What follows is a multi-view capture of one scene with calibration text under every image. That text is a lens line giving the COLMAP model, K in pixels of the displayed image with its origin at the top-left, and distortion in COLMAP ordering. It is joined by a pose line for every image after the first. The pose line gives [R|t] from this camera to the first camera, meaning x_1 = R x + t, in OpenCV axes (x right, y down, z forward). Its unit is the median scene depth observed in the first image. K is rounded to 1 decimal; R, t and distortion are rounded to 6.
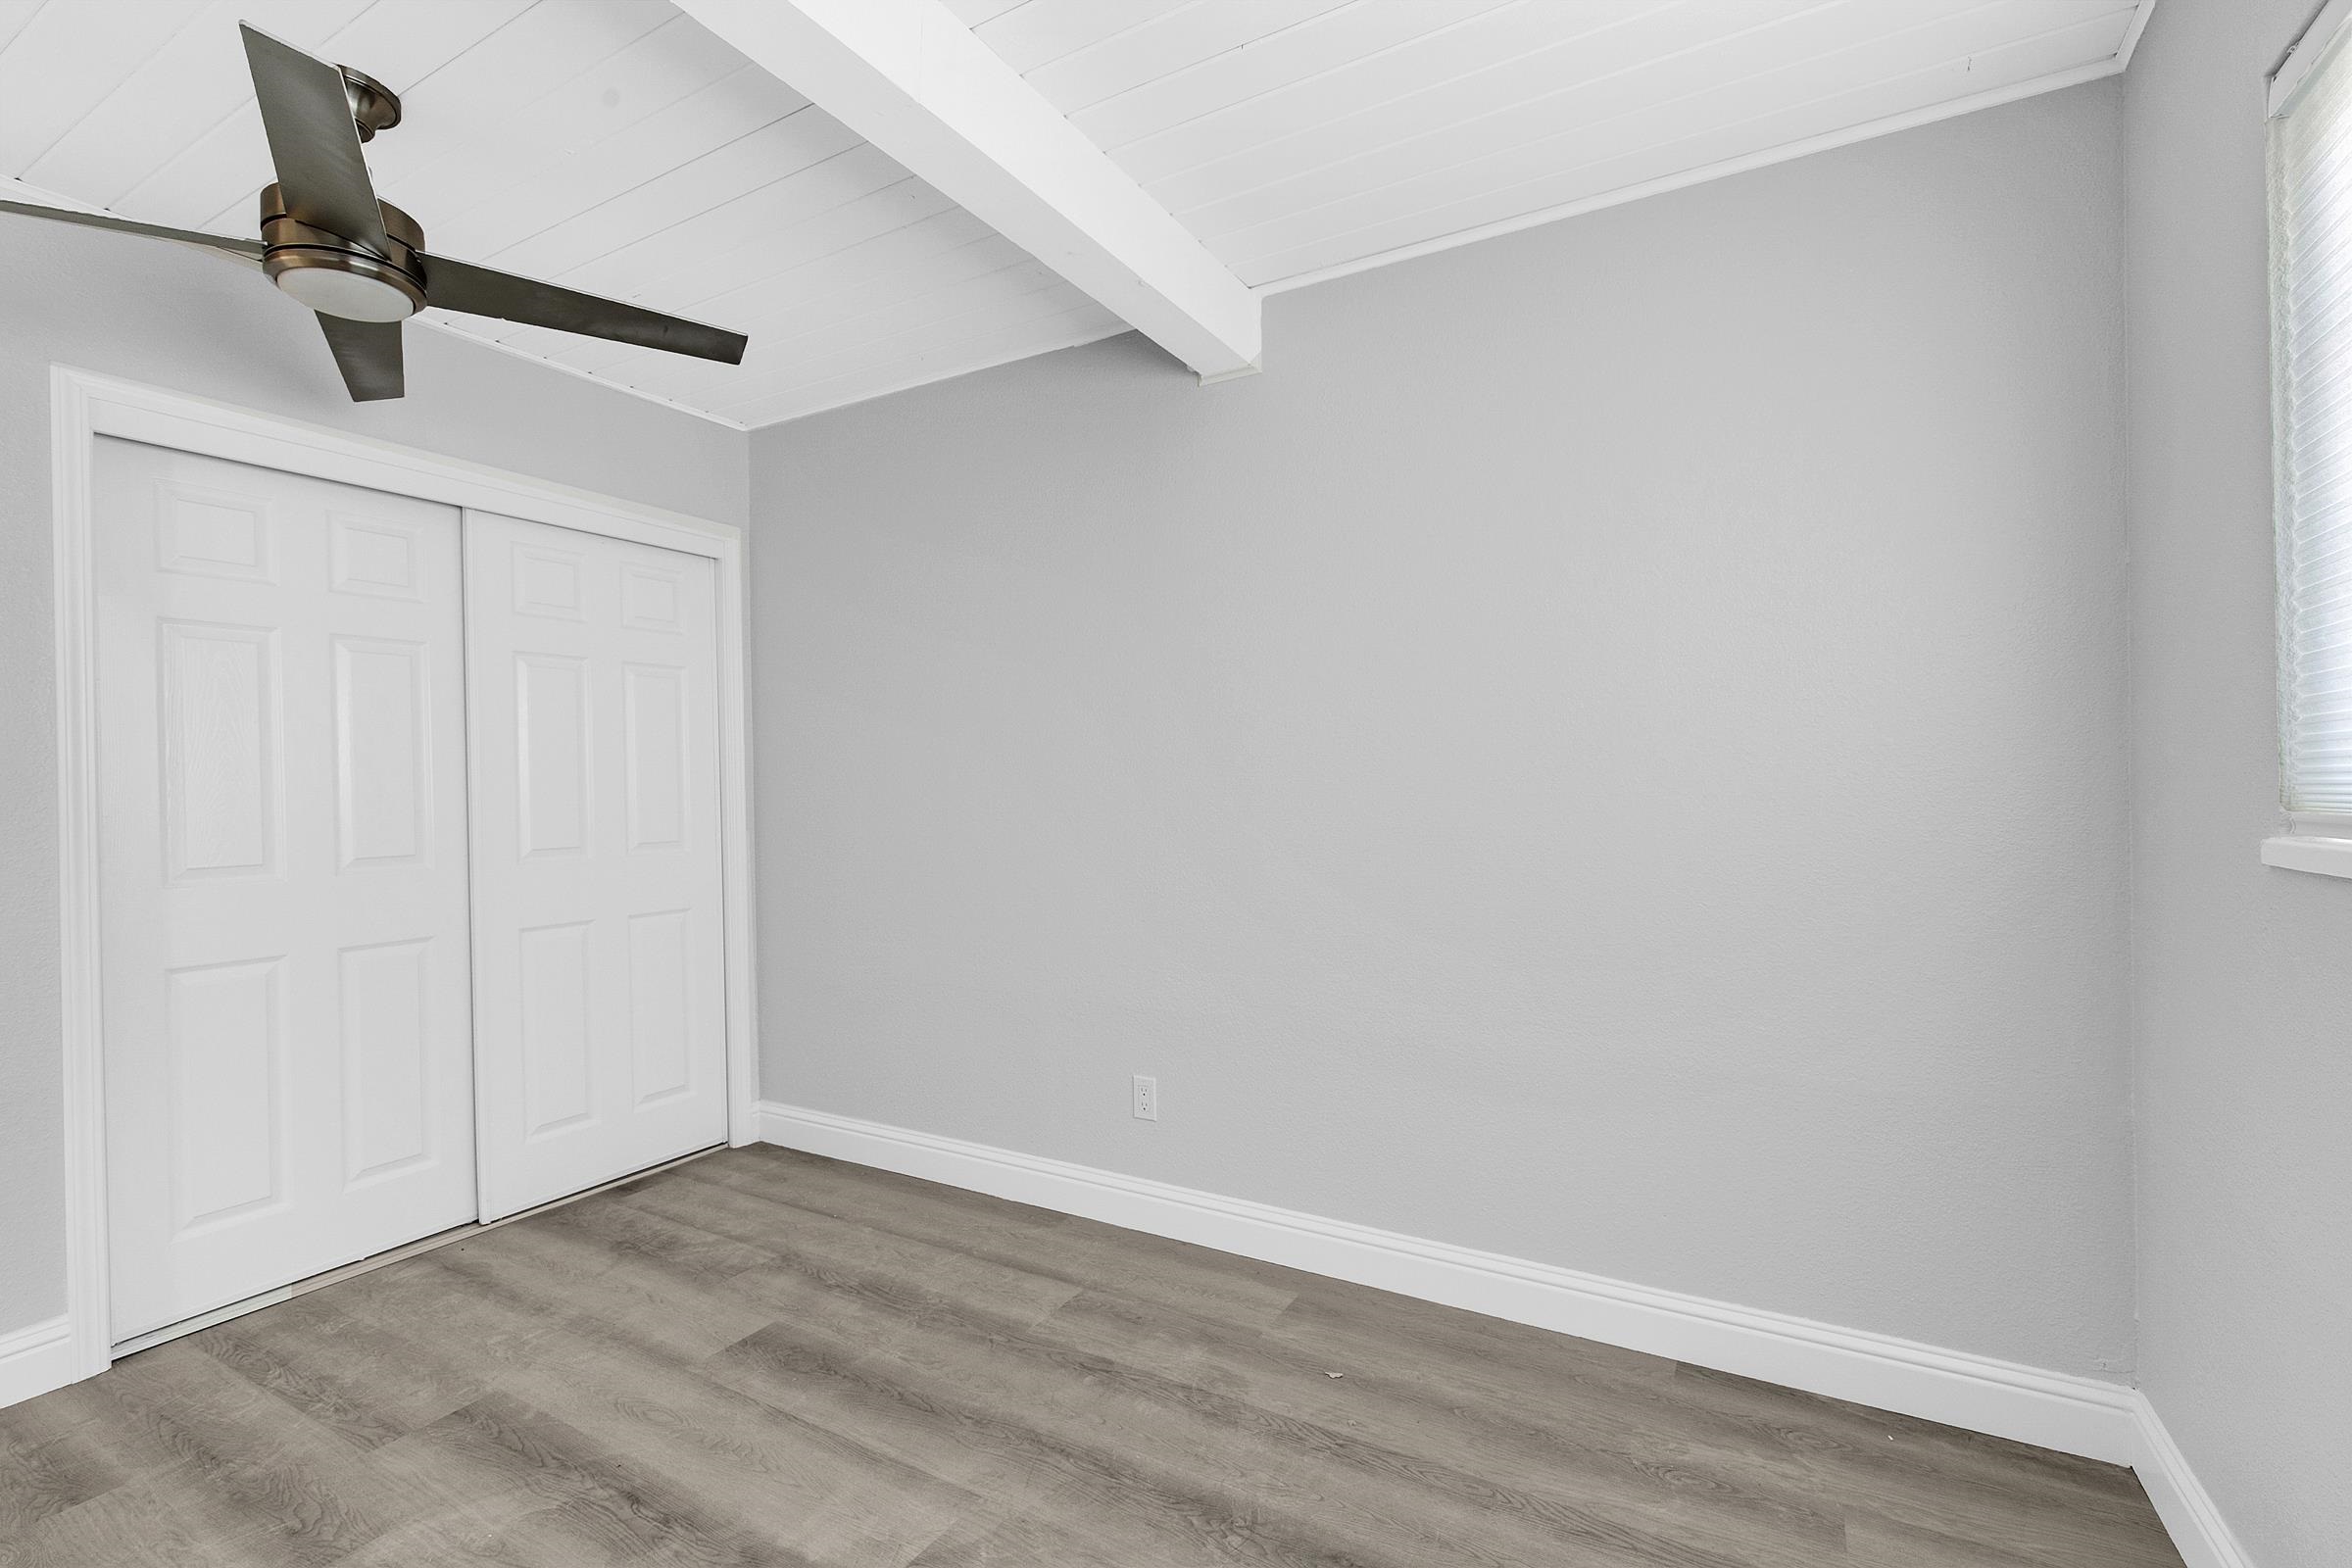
lens RADIAL K [[1059.9, 0, 1162.1], [0, 1059.9, 783.0], [0, 0, 1]] dist [0.006550, -0.002173]
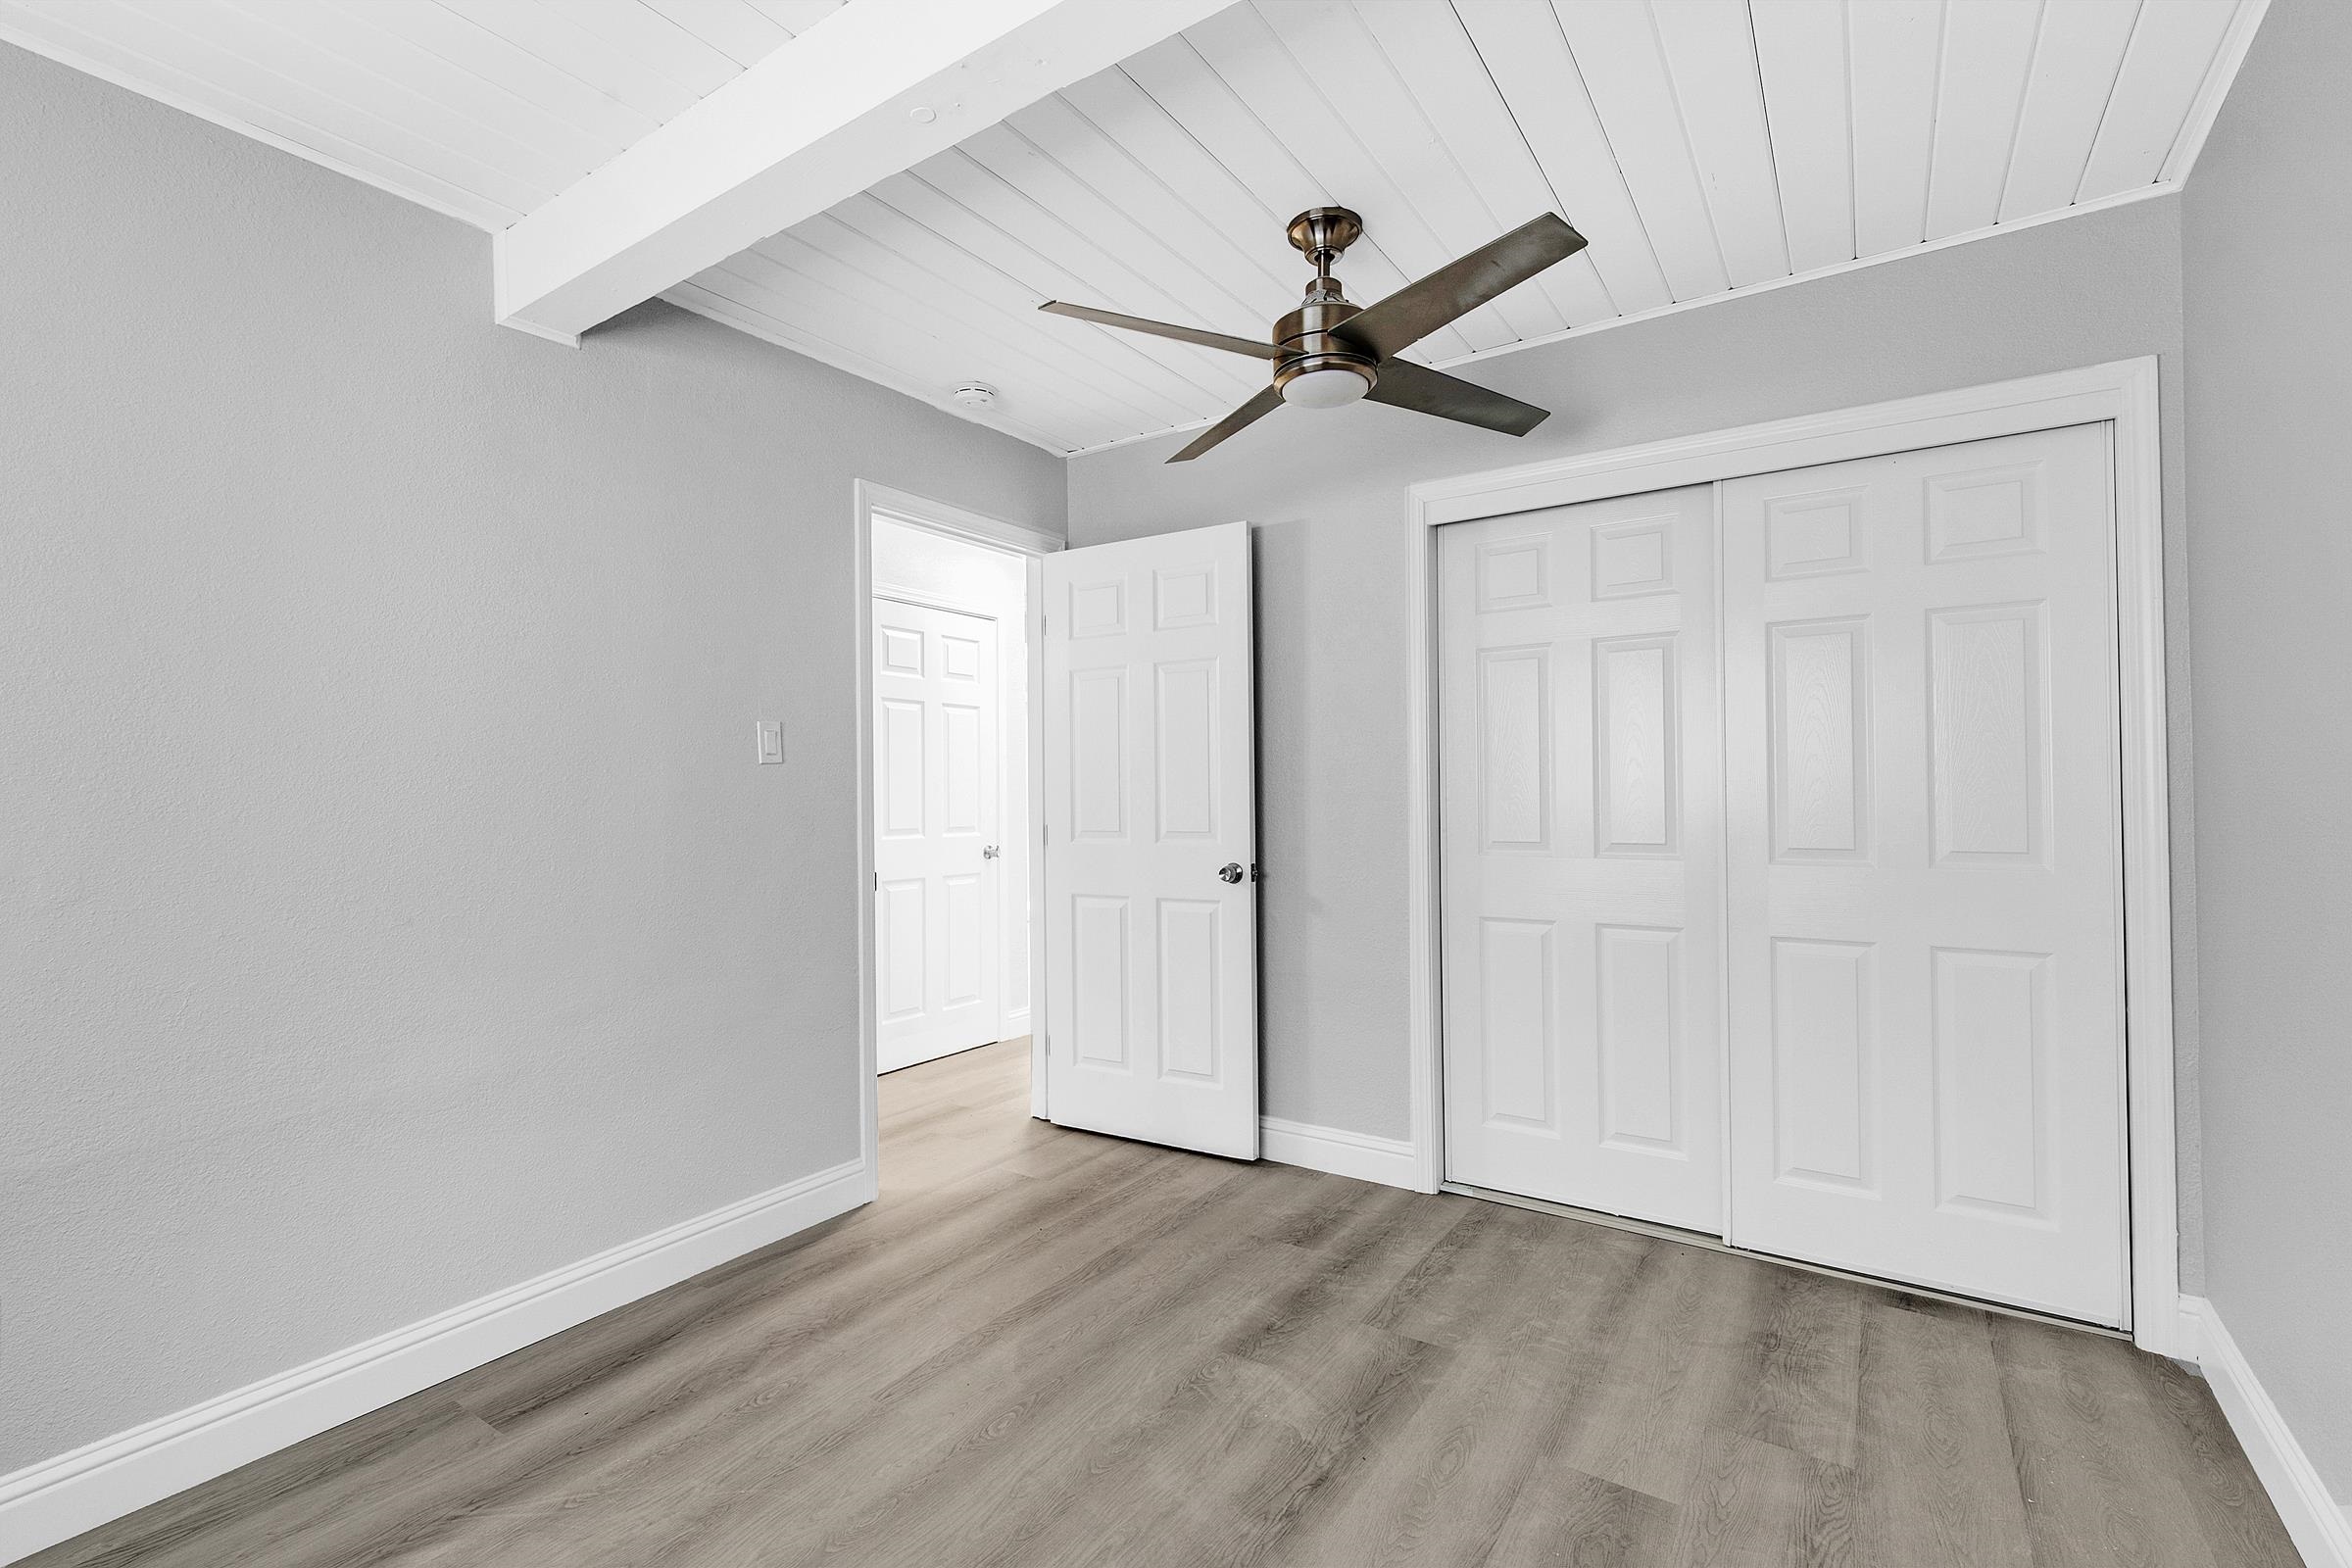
lens RADIAL K [[1059.9, 0, 1163.2], [0, 1059.9, 787.6], [0, 0, 1]] dist [0.006550, -0.002173]
pose [[-0.070633, 0.015329, -0.997385, 0.370378], [0.013565, 0.999804, 0.014405, -0.007795], [0.997410, -0.012513, -0.070827, 0.662192]]
